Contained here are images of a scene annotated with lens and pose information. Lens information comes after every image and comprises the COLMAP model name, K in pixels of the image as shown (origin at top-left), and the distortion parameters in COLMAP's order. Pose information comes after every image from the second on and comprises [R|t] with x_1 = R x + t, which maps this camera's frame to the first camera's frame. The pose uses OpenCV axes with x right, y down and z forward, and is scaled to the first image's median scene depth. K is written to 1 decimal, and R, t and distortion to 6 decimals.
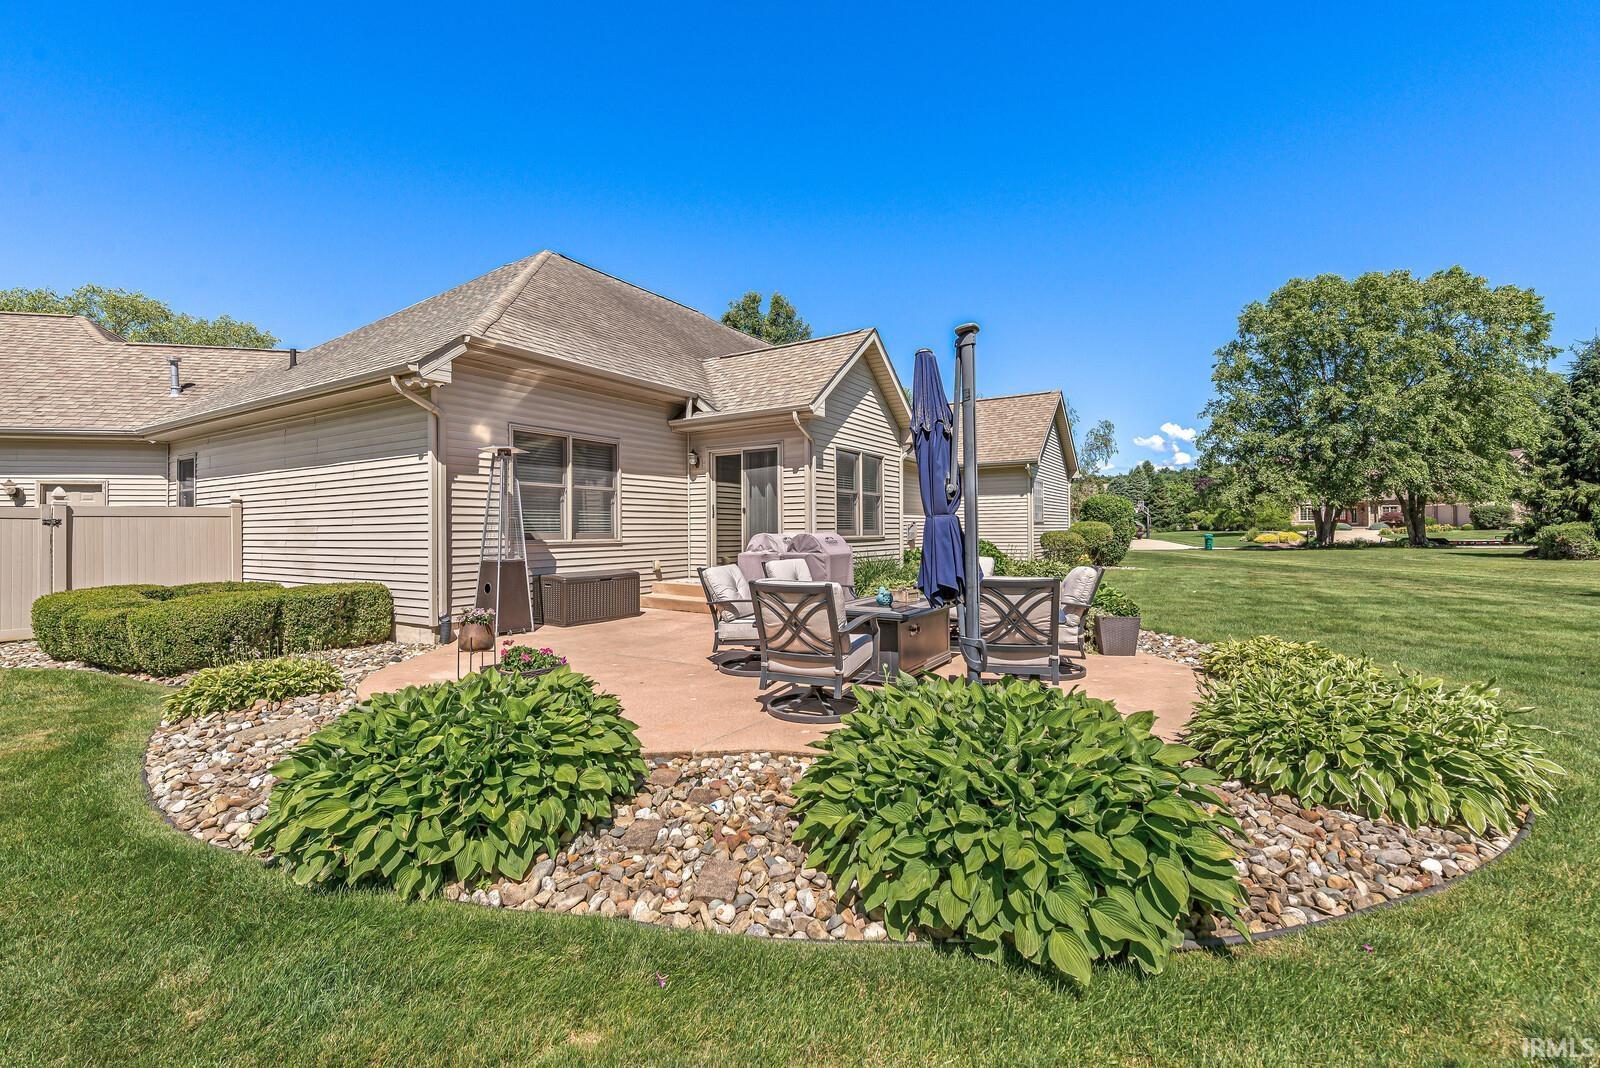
lens RADIAL K [[686.0, 0, 792.6], [0, 686.0, 523.2], [0, 0, 1]] dist [0.001285, 0.000381]
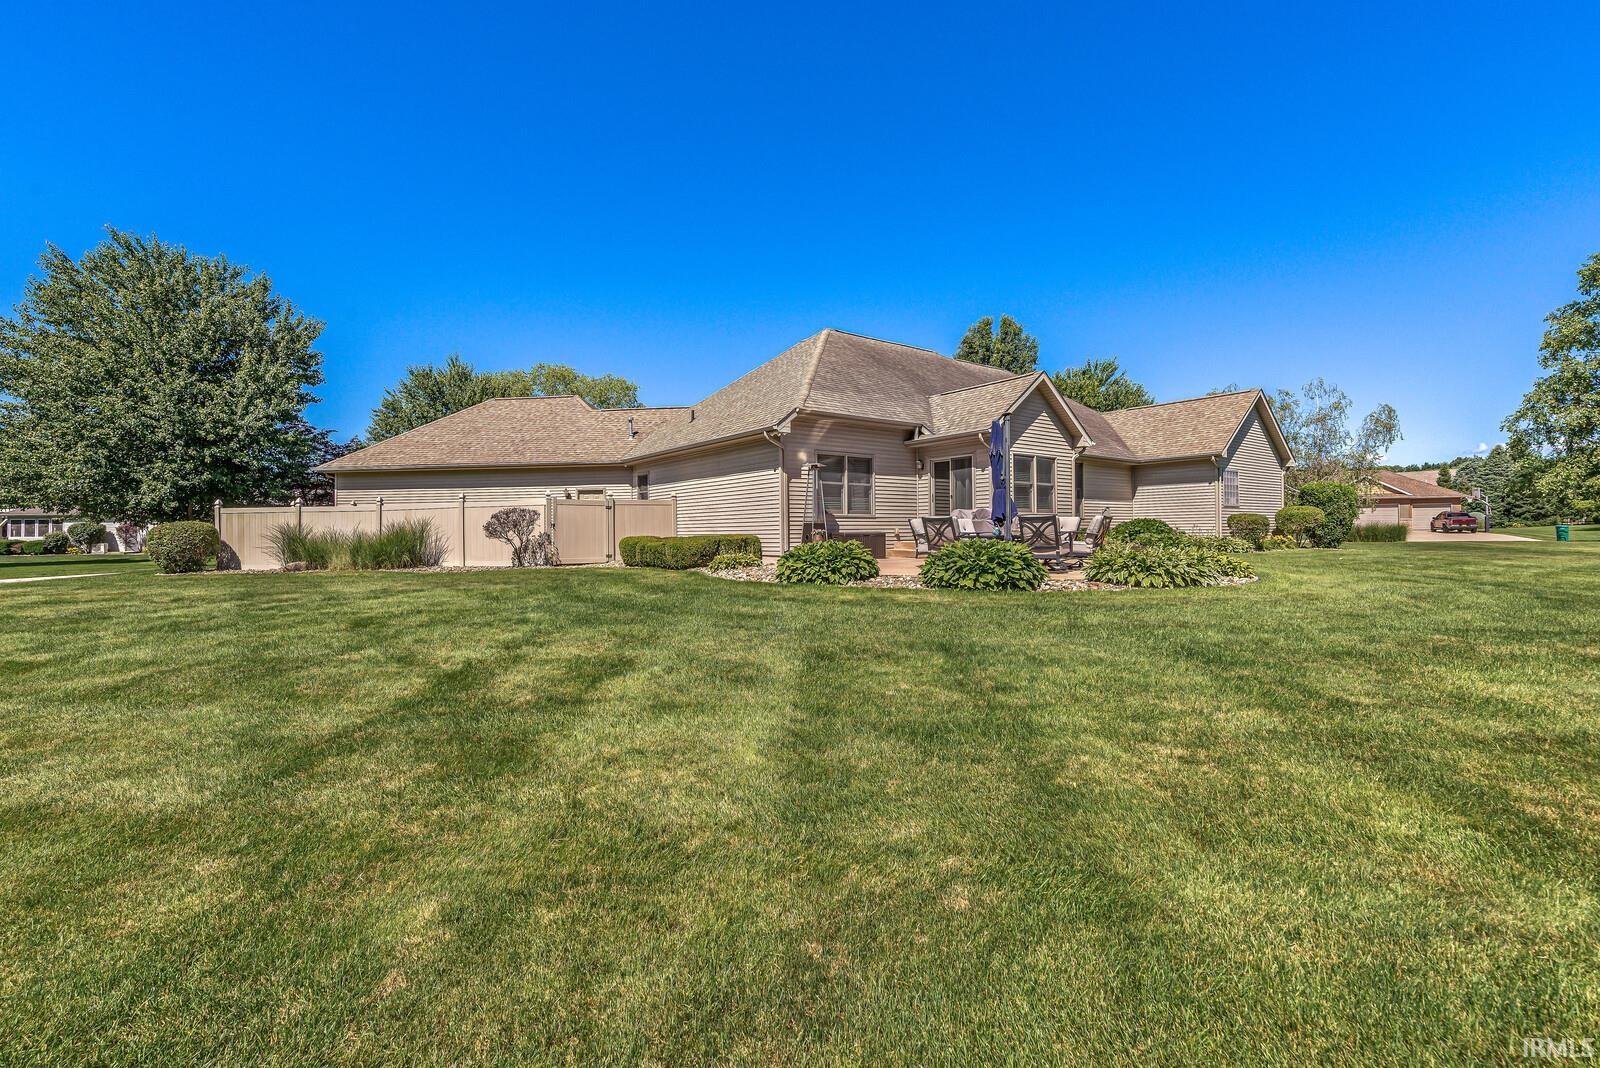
lens RADIAL K [[686.0, 0, 792.6], [0, 686.0, 523.2], [0, 0, 1]] dist [0.001285, 0.000381]
pose [[0.931810, -0.005269, -0.362909, 0.171436], [0.005396, 0.999985, -0.000665, 0.044516], [0.362907, -0.001339, 0.931824, -0.637977]]
